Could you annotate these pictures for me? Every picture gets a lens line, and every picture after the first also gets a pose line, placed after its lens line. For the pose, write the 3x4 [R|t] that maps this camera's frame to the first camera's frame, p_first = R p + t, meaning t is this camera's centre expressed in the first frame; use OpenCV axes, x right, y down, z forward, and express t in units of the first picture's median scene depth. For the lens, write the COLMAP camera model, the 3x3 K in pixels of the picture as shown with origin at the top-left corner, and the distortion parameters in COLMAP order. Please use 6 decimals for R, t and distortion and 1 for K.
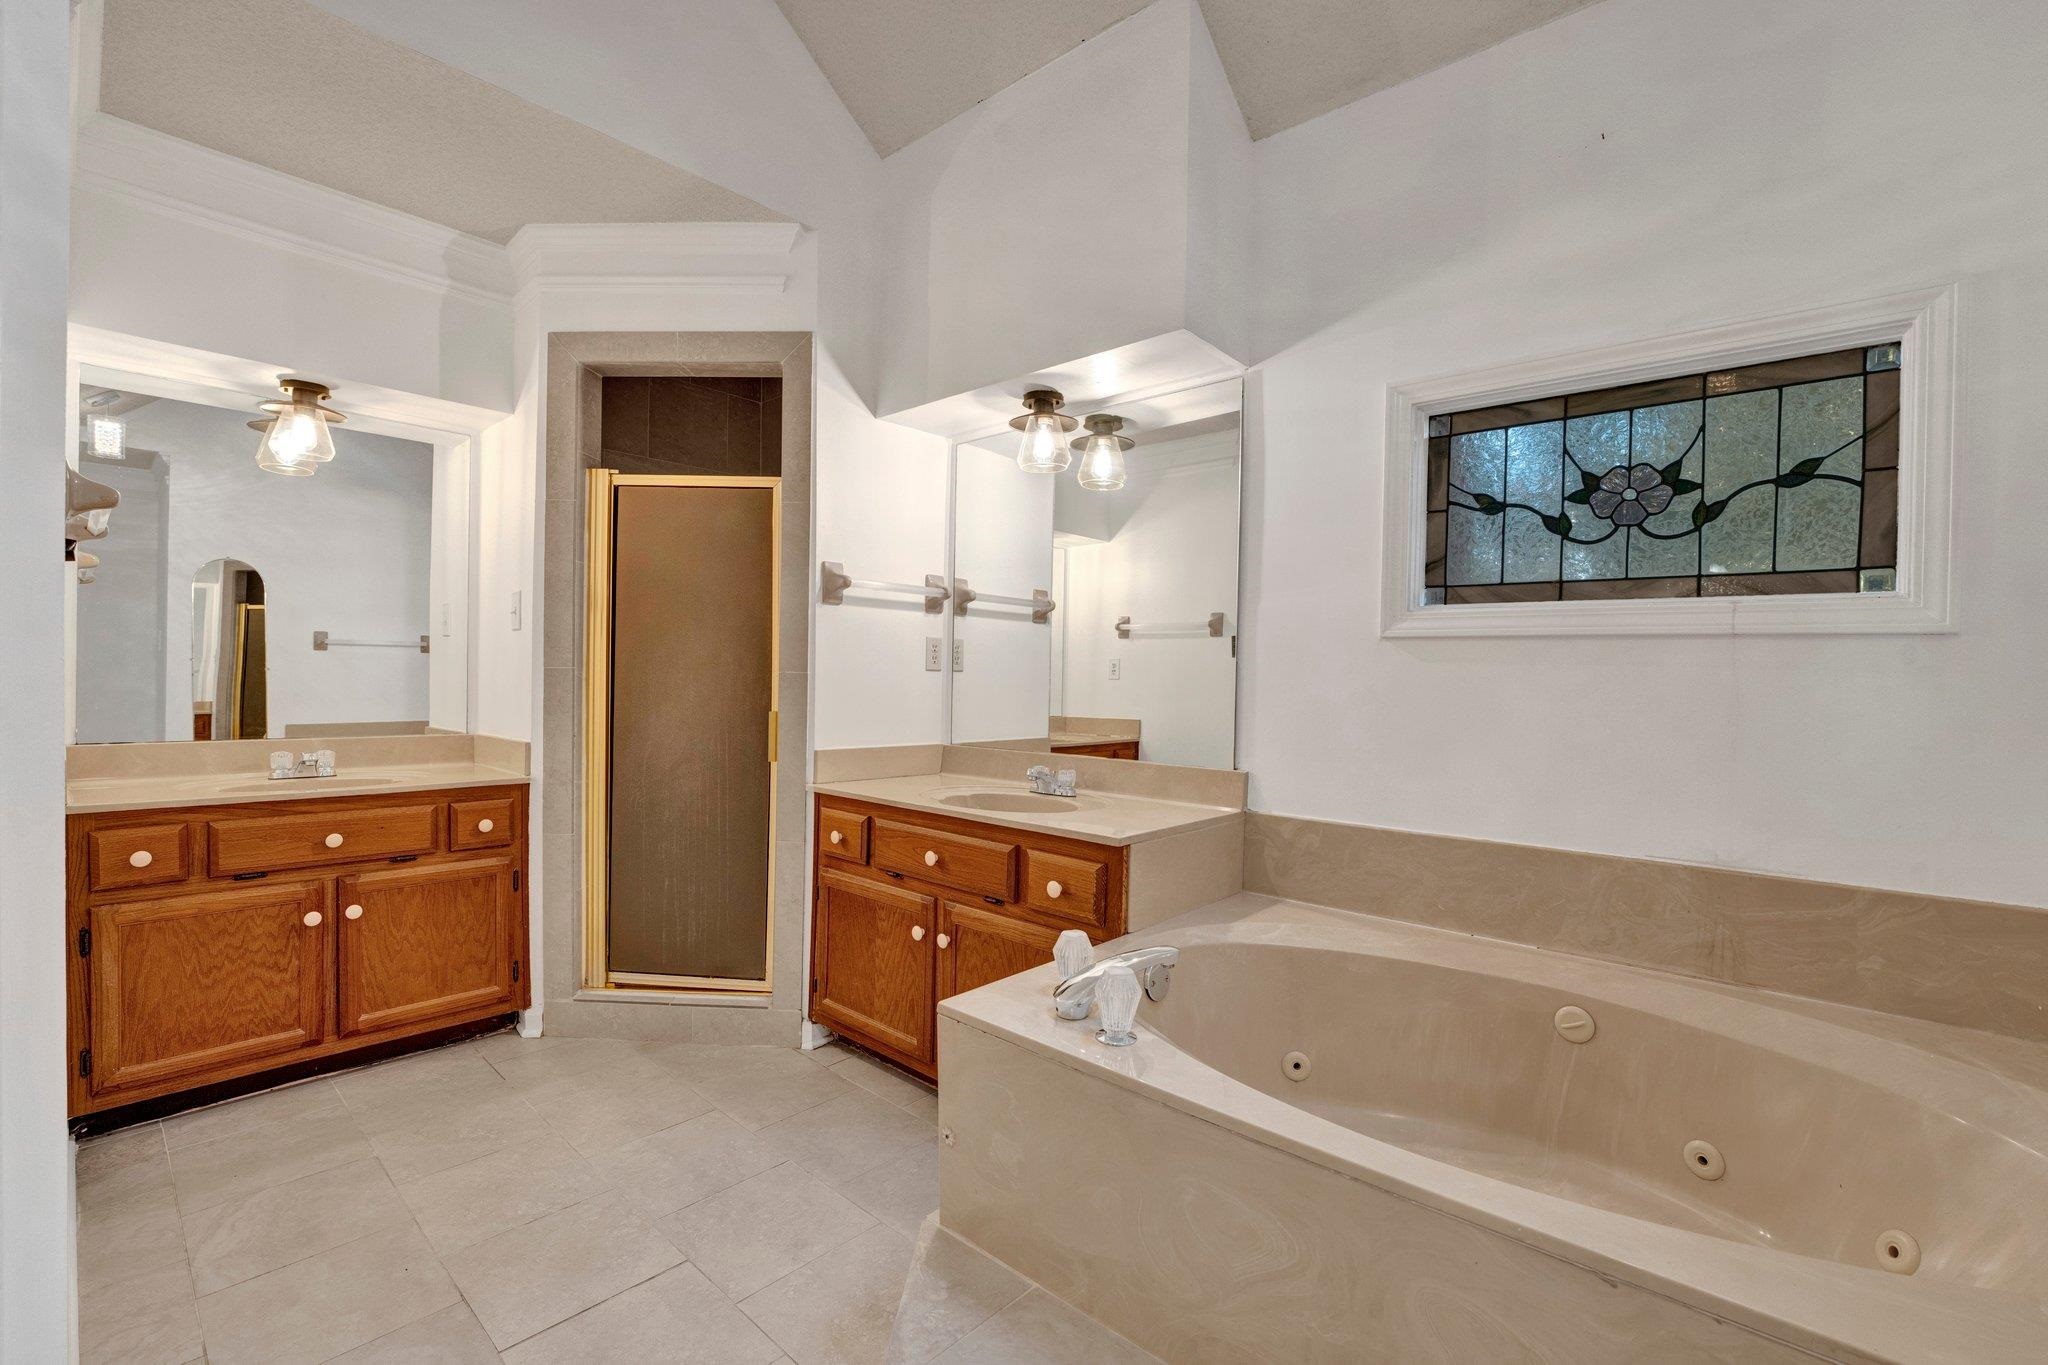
lens RADIAL K [[883.5, 0, 1024.0], [0, 883.5, 682.5], [0, 0, 1]] dist [-0.020182, 0.000713]
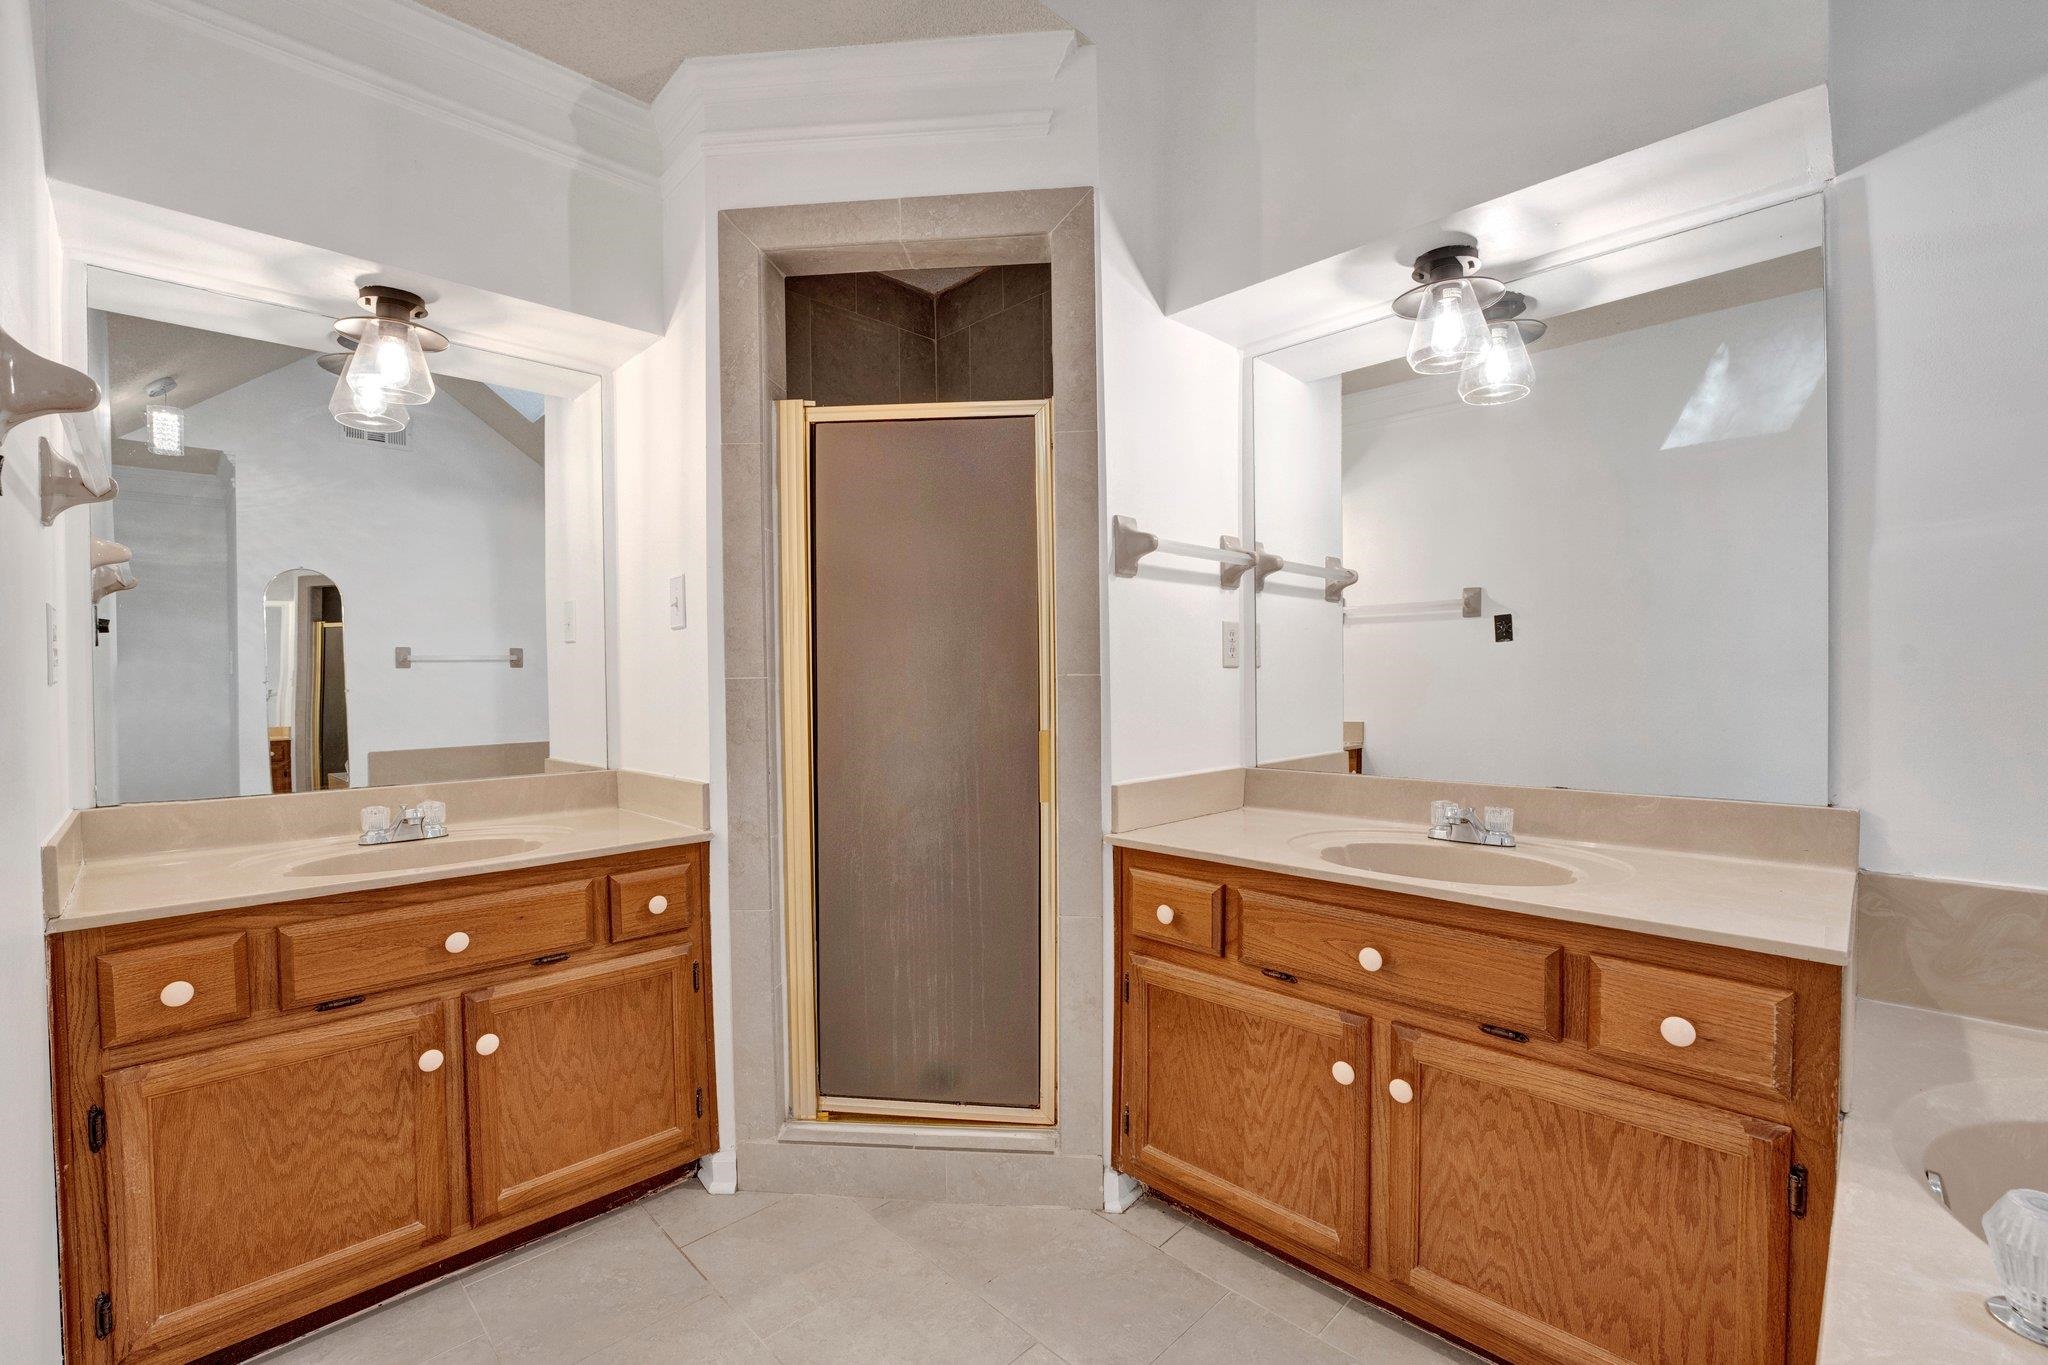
lens RADIAL K [[883.5, 0, 1024.0], [0, 883.5, 682.5], [0, 0, 1]] dist [-0.020182, 0.000713]
pose [[0.998125, -0.029430, -0.053669, -0.271468], [0.029446, 0.999566, -0.000490, -0.006591], [0.053660, -0.001092, 0.998559, 0.303038]]
